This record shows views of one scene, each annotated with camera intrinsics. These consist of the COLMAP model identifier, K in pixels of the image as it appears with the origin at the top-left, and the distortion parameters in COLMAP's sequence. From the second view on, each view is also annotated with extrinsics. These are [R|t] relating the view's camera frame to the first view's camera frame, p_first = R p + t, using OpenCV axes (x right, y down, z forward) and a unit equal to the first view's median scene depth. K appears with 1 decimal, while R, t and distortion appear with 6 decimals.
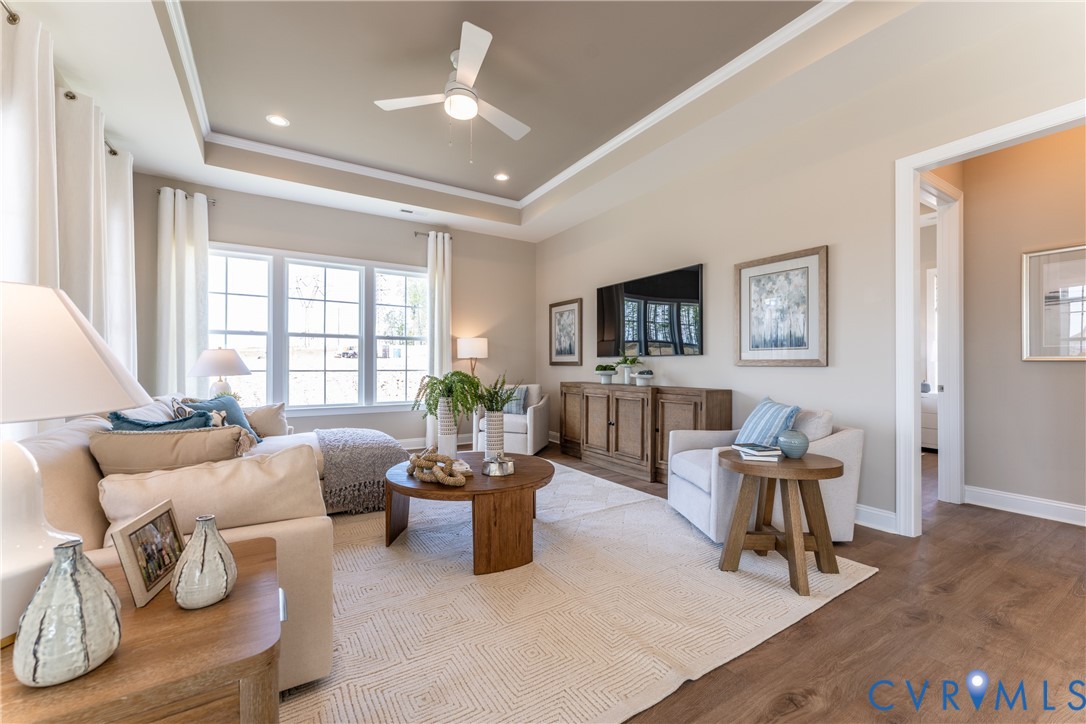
lens RADIAL K [[437.1, 0, 543.0], [0, 437.1, 362.0], [0, 0, 1]] dist [-0.000004, 0.000025]
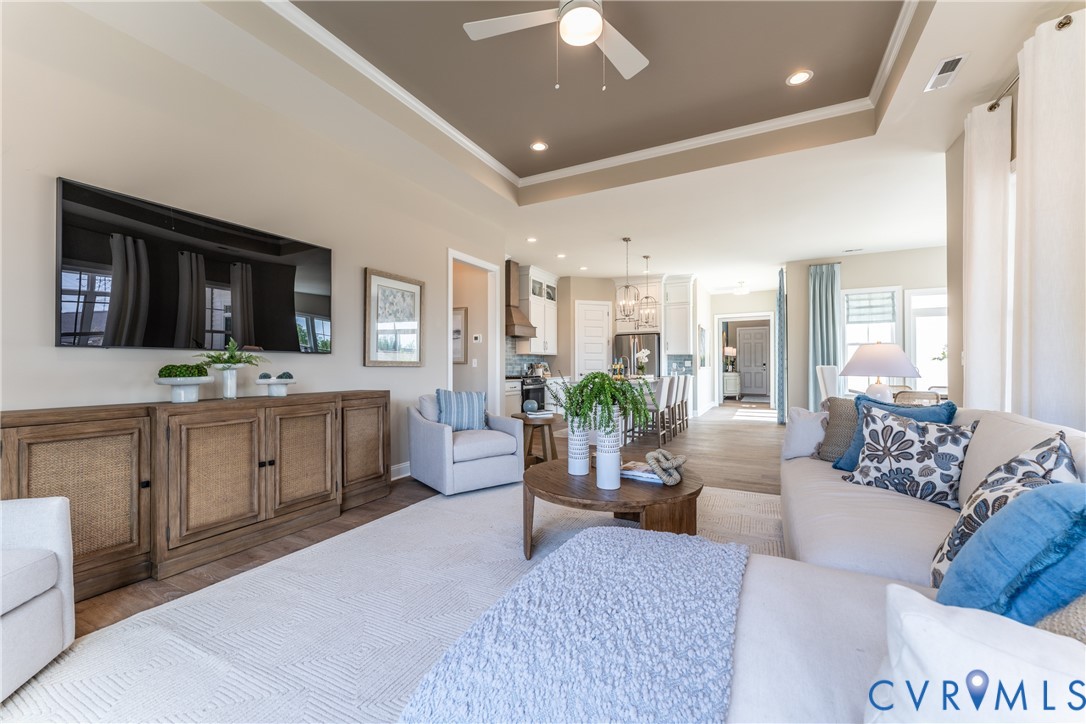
lens RADIAL K [[437.1, 0, 543.0], [0, 437.1, 362.0], [0, 0, 1]] dist [-0.000004, 0.000025]
pose [[-0.509180, 0.005697, 0.860641, -0.682471], [-0.012281, 0.999828, -0.013884, 0.008199], [-0.860572, -0.017639, -0.509023, 1.217885]]
